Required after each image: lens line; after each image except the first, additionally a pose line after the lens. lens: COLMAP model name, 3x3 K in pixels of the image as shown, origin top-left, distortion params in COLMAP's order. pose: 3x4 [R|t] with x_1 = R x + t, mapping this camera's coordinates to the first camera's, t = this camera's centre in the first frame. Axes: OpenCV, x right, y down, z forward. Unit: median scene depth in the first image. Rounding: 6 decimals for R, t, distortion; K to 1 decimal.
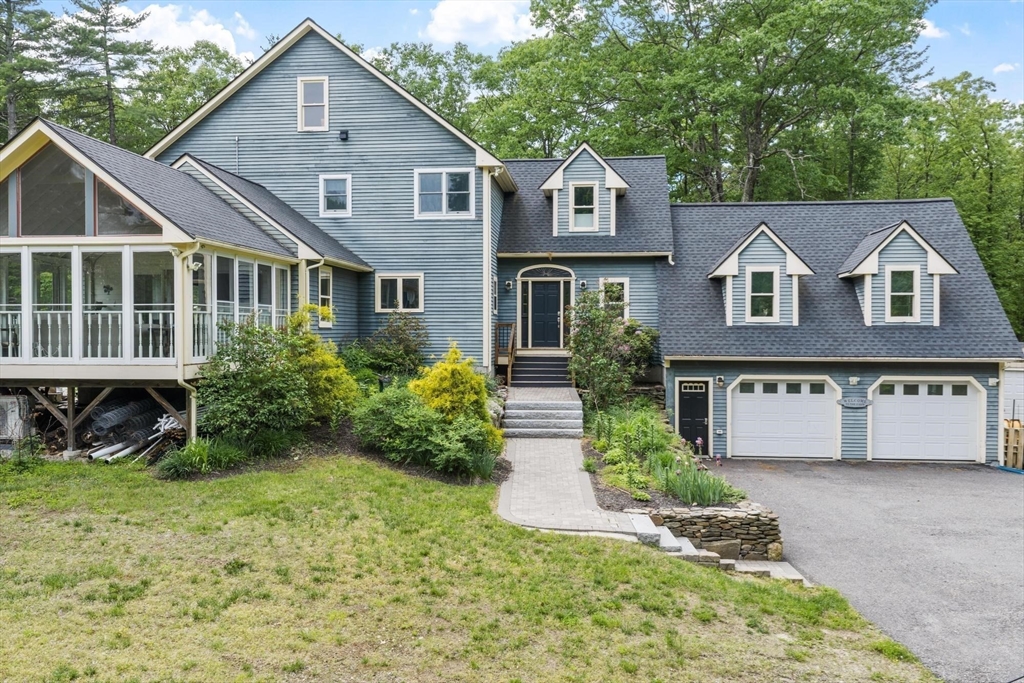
lens RADIAL K [[849.1, 0, 512.1], [0, 849.1, 341.9], [0, 0, 1]] dist [0.009188, -0.001374]
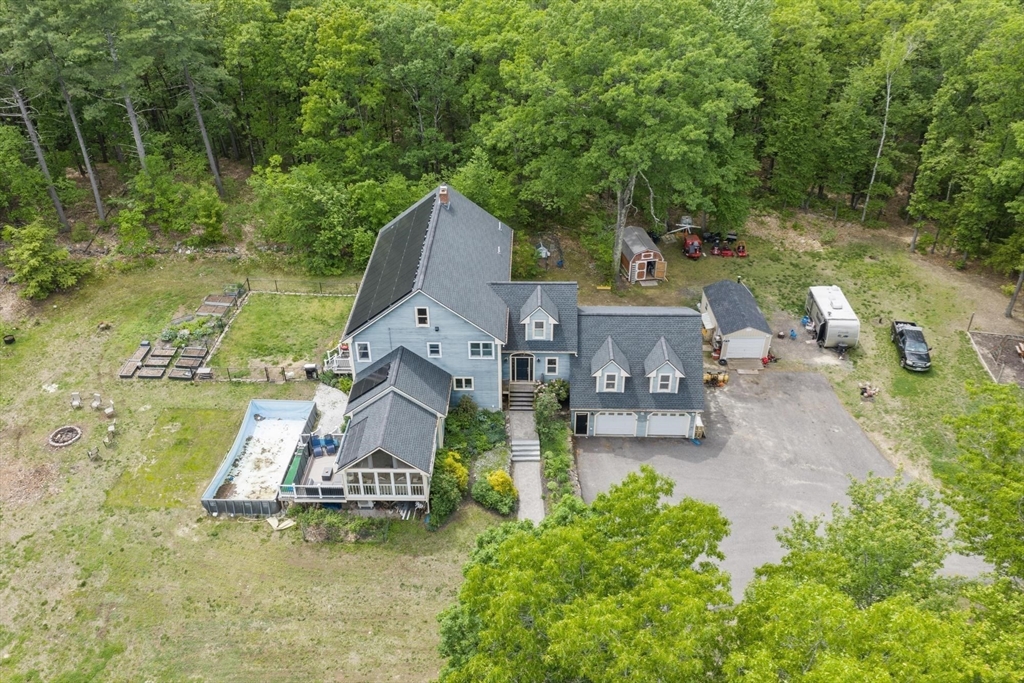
lens RADIAL K [[849.1, 0, 512.7], [0, 849.1, 341.1], [0, 0, 1]] dist [0.009188, -0.001374]
pose [[0.997040, -0.049344, 0.058957, -0.130622], [0.009585, 0.840658, 0.541482, -1.475867], [-0.076281, -0.539314, 0.838643, -0.981637]]
